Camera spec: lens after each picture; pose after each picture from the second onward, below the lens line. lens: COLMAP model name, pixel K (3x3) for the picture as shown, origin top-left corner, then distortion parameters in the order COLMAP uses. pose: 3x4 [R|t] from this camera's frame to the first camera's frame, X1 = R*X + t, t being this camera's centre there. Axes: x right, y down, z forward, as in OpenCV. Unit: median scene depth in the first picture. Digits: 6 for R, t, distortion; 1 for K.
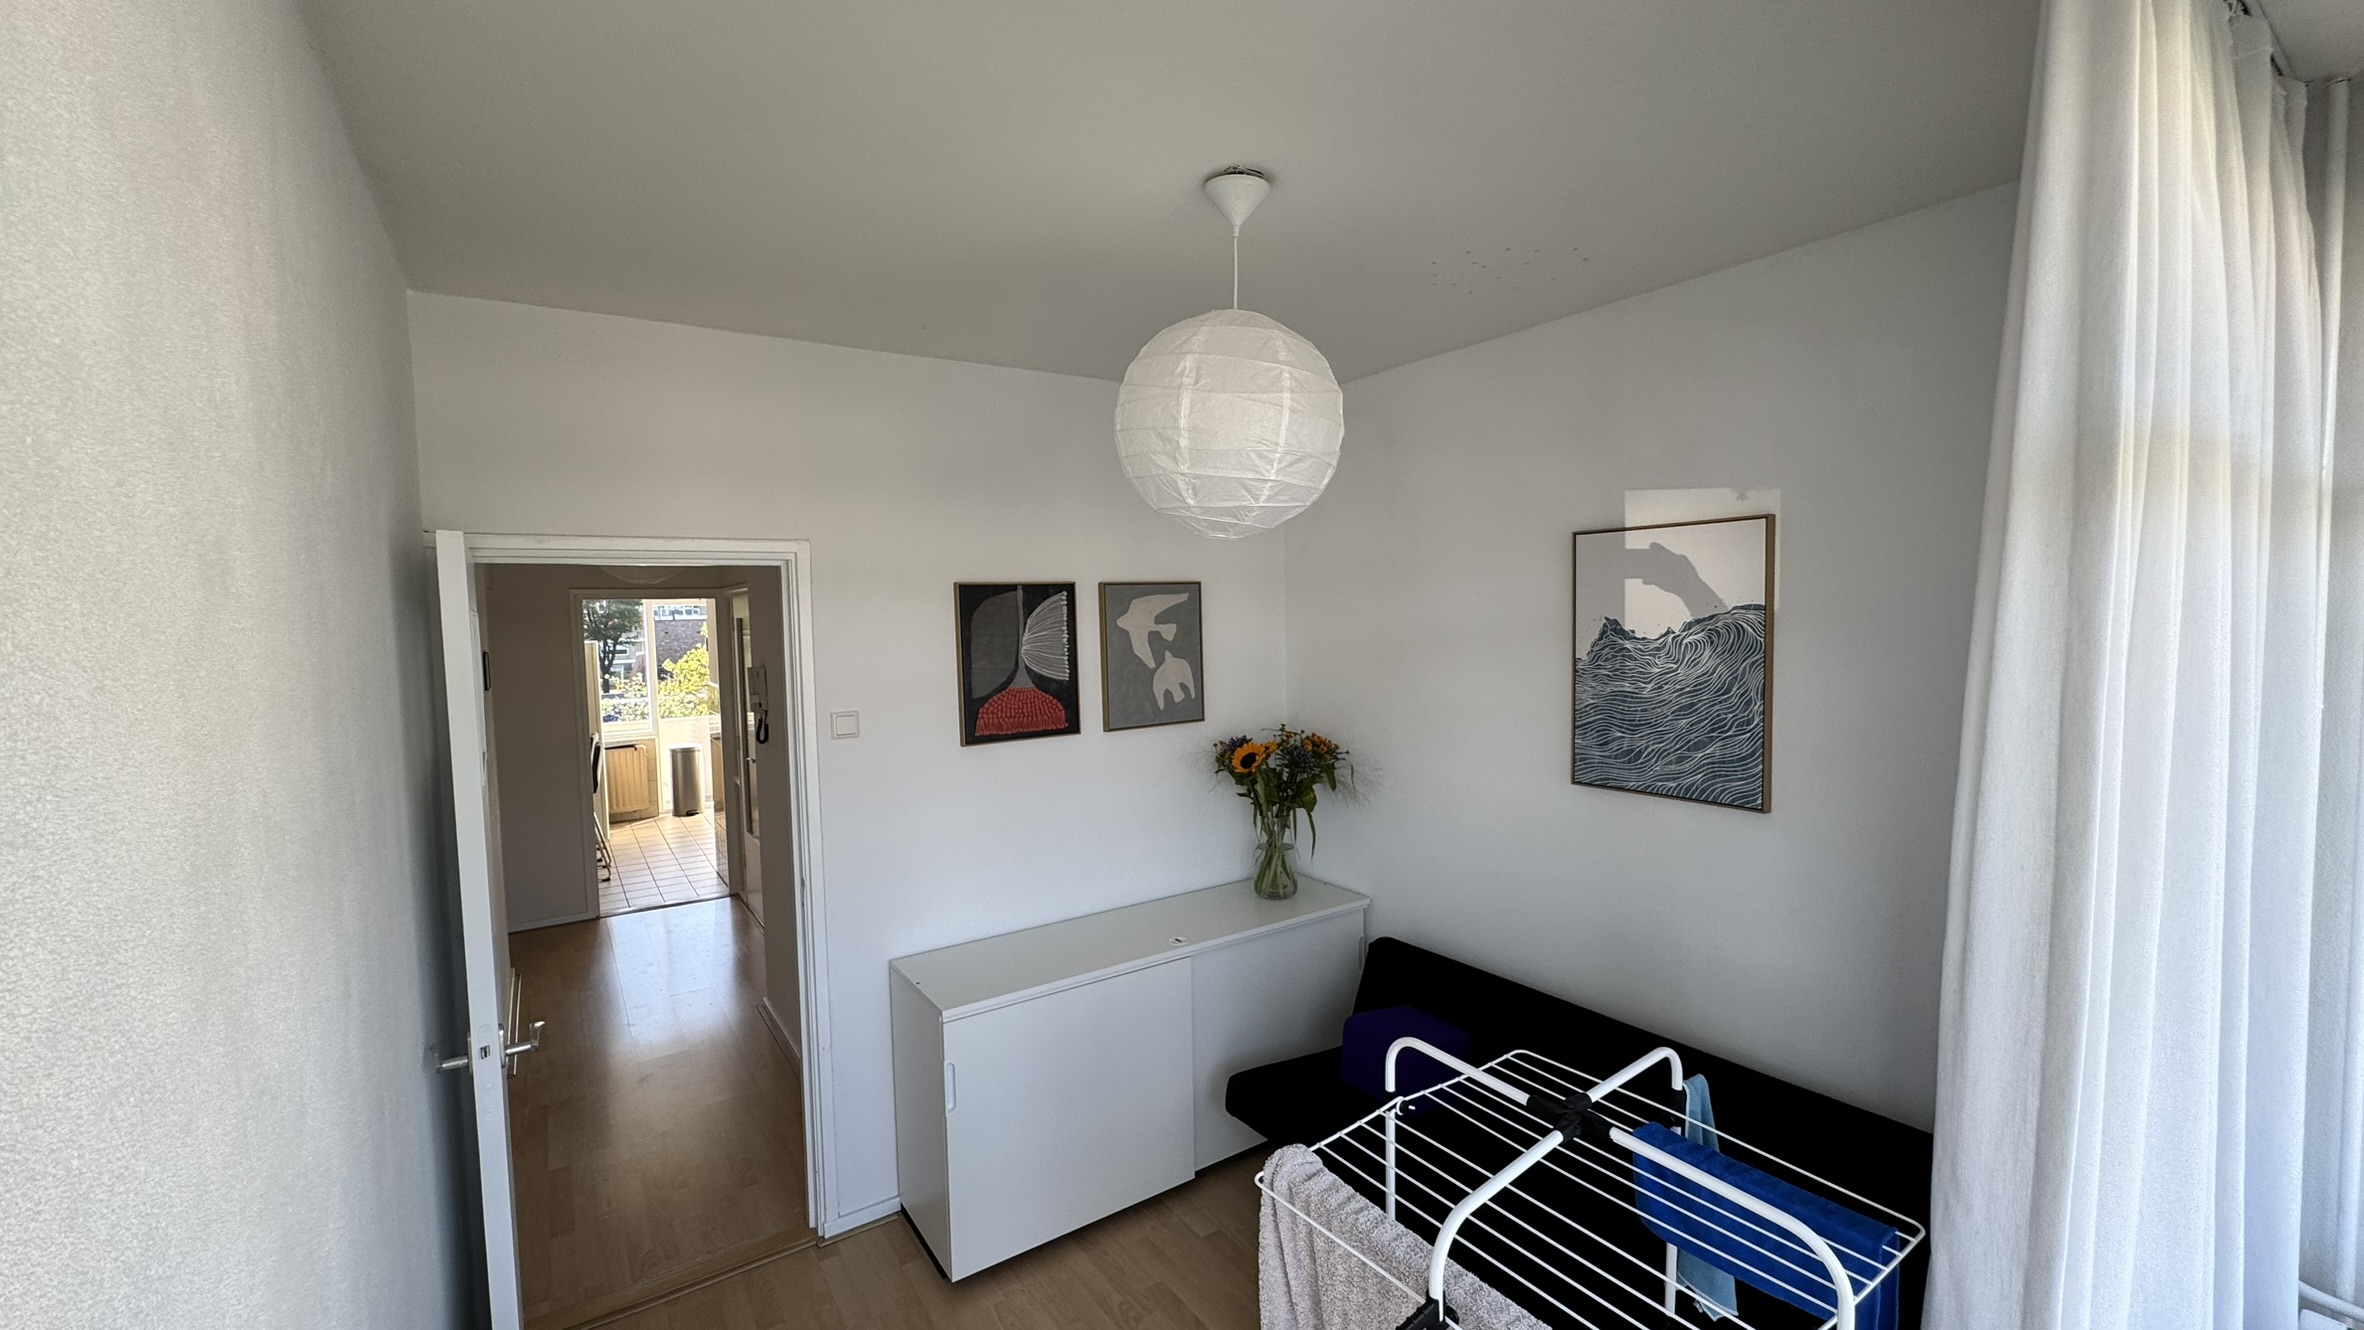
lens RADIAL K [[939.9, 0, 1182.0], [0, 939.9, 665.0], [0, 0, 1]] dist [0.000389, 0.000083]
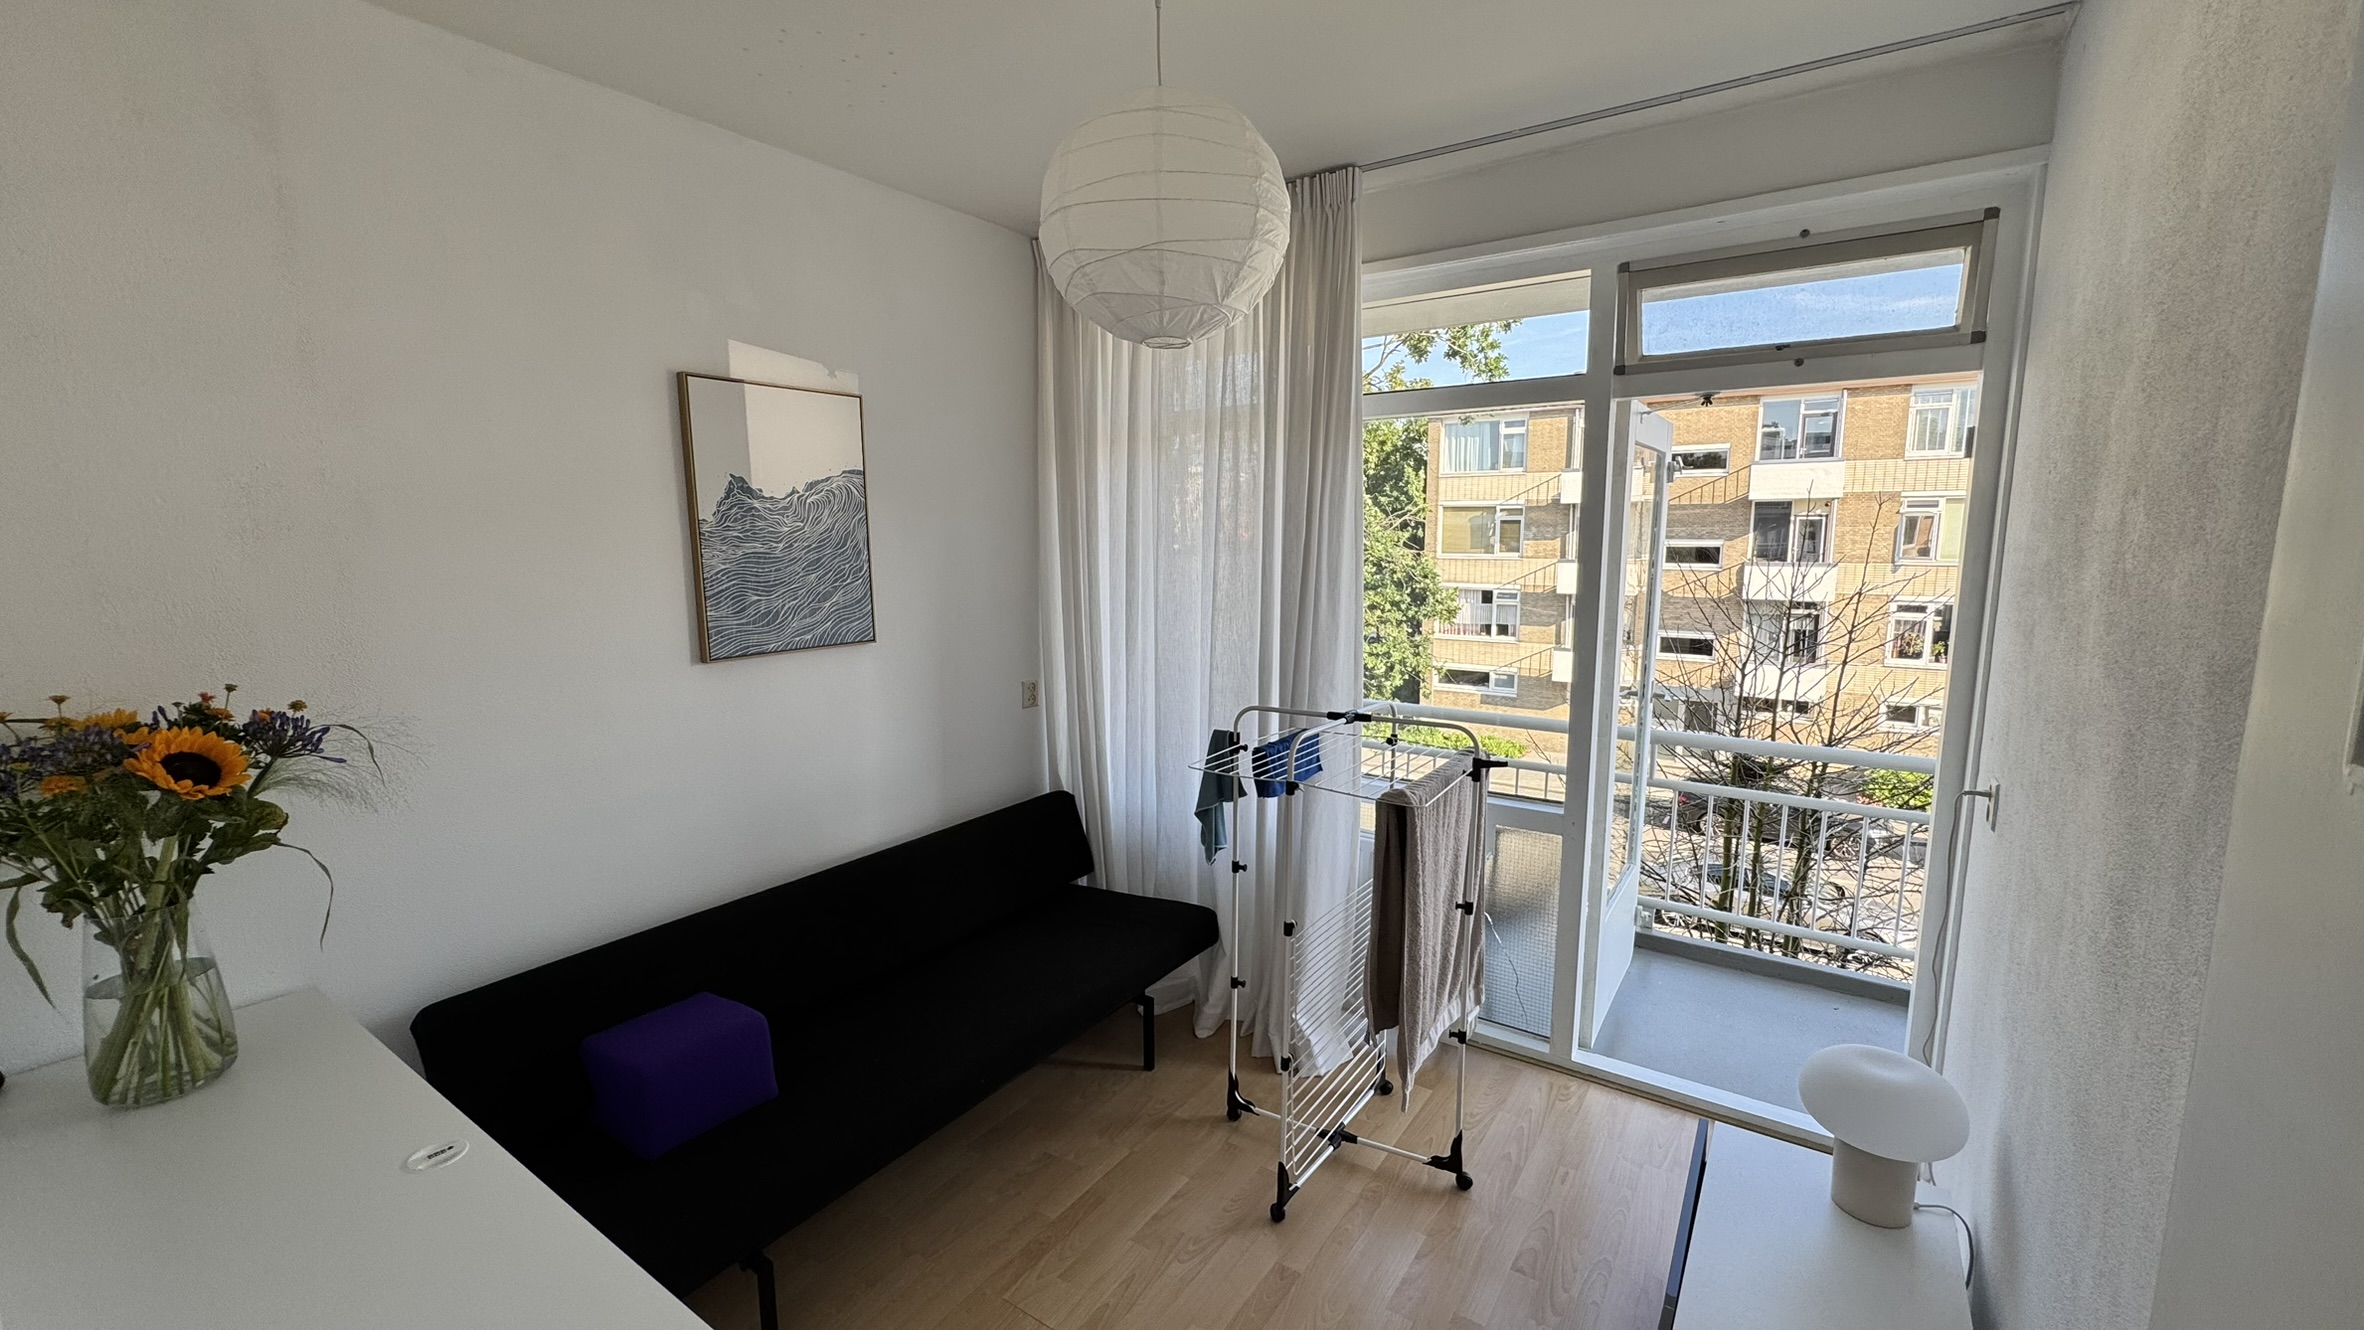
lens RADIAL K [[939.9, 0, 1182.0], [0, 939.9, 665.0], [0, 0, 1]] dist [0.000389, 0.000083]
pose [[-0.360928, -0.107876, 0.926333, -0.608495], [0.069612, 0.987400, 0.142111, 0.035610], [-0.929992, 0.115775, -0.348871, 0.955199]]
